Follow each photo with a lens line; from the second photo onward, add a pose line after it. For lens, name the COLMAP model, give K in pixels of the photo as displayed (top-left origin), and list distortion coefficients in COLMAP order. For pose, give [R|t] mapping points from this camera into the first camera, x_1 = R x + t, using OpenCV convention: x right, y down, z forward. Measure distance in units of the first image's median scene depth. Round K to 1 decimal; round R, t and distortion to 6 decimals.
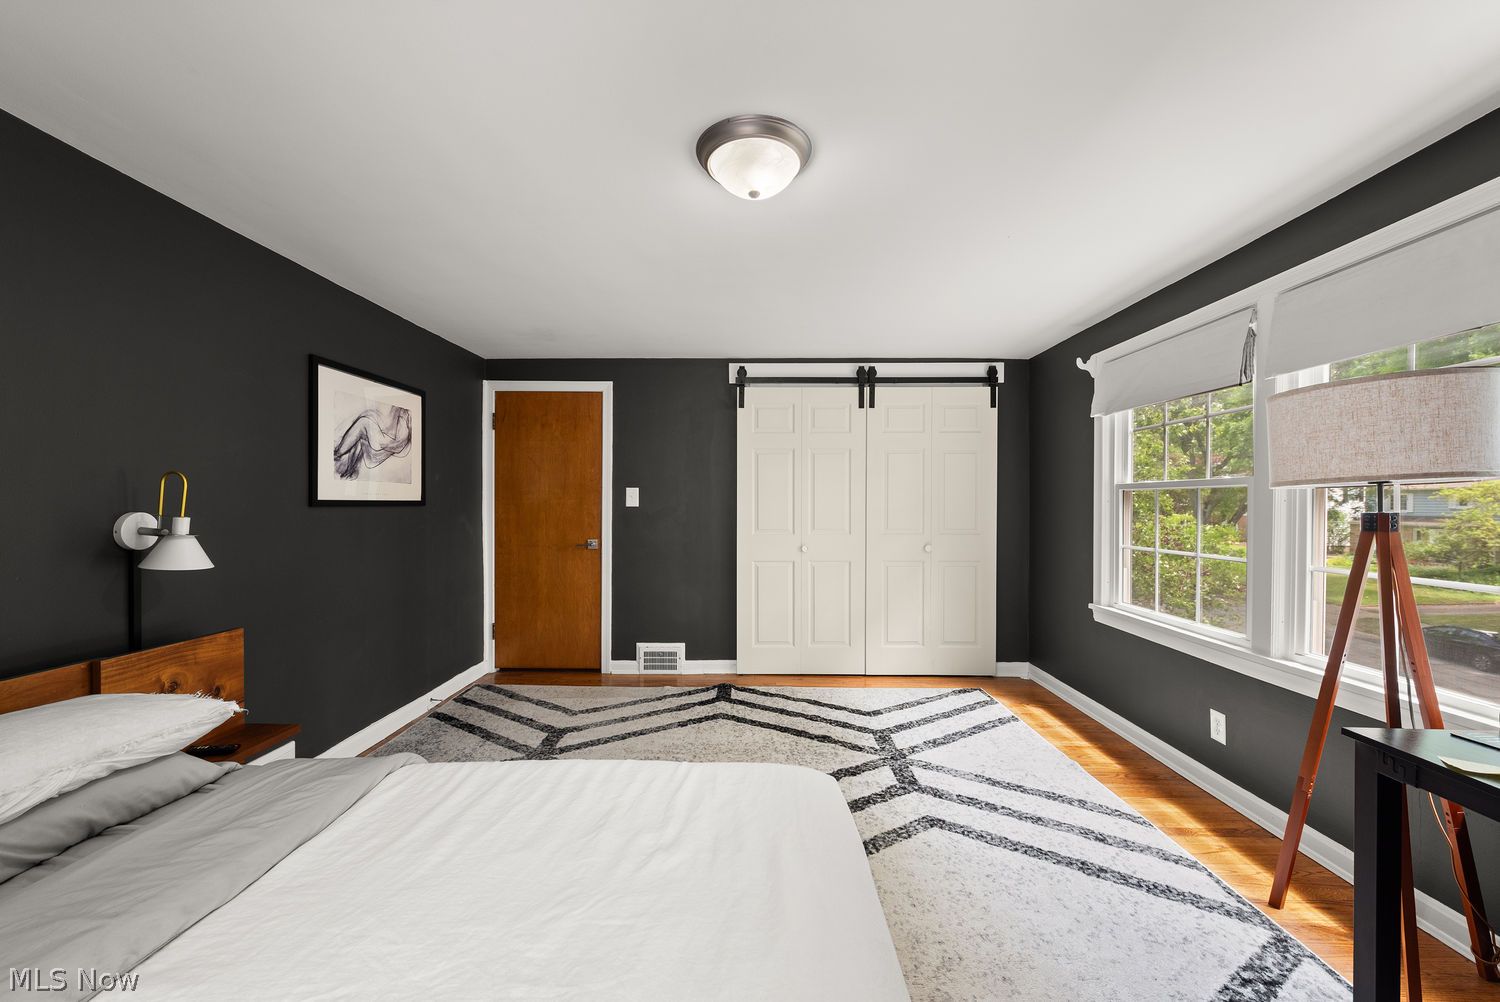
lens RADIAL K [[606.1, 0, 754.0], [0, 606.1, 503.3], [0, 0, 1]] dist [0.008037, -0.002587]
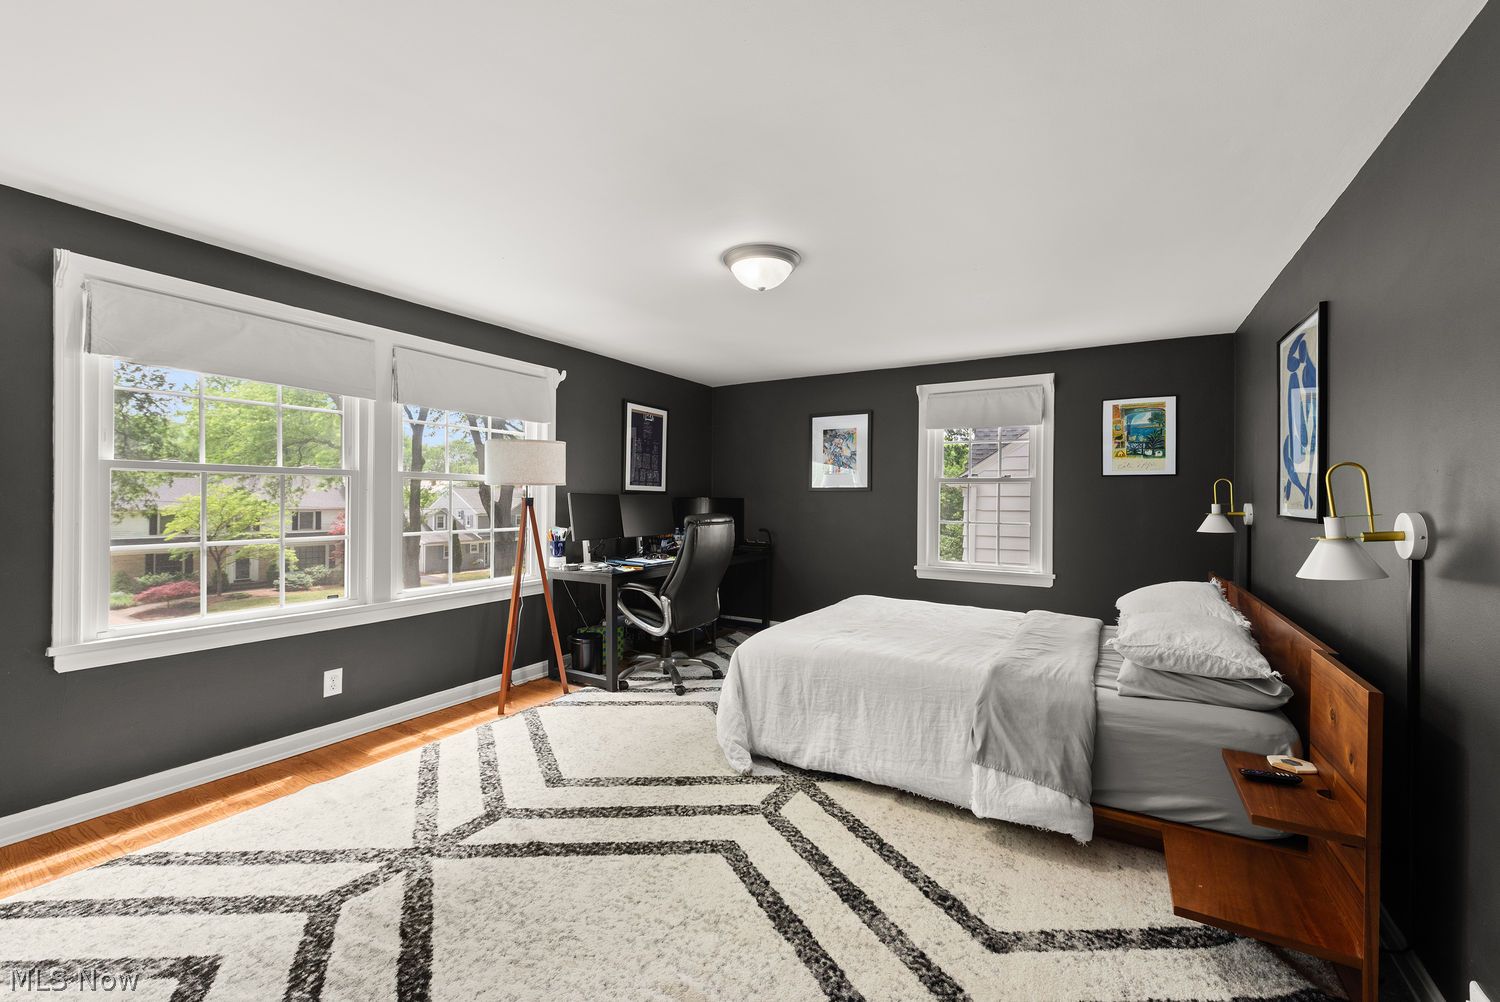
lens RADIAL K [[606.1, 0, 753.0], [0, 606.1, 501.6], [0, 0, 1]] dist [0.008037, -0.002587]
pose [[-0.869266, -0.001816, 0.494341, -0.433970], [0.000784, 0.999987, 0.005052, 0.018840], [-0.494344, 0.004780, -0.869253, 1.415847]]
